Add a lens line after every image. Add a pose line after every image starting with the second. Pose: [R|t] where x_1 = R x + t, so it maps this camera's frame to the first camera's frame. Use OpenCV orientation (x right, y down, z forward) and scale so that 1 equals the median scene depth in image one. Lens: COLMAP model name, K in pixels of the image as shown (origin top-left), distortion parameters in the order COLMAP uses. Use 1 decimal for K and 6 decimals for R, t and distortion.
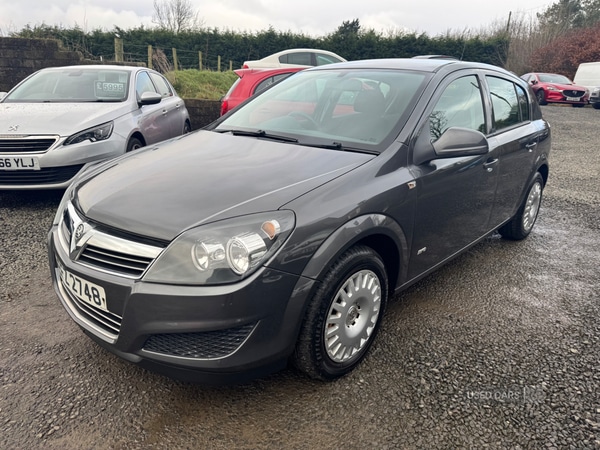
lens RADIAL K [[408.8, 0, 300.0], [0, 408.8, 225.0], [0, 0, 1]] dist [0.024691, -0.021769]
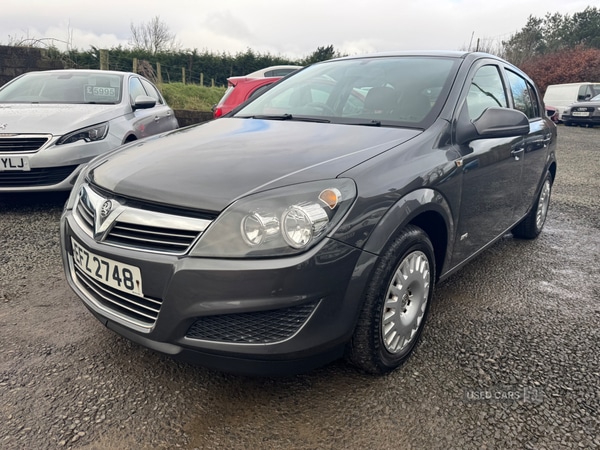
lens RADIAL K [[408.8, 0, 300.0], [0, 408.8, 225.0], [0, 0, 1]] dist [0.024691, -0.021769]
pose [[0.998314, -0.009925, 0.057197, -0.154230], [0.012909, 0.998562, -0.052033, 0.093294], [-0.056598, 0.052684, 0.997006, 0.086112]]
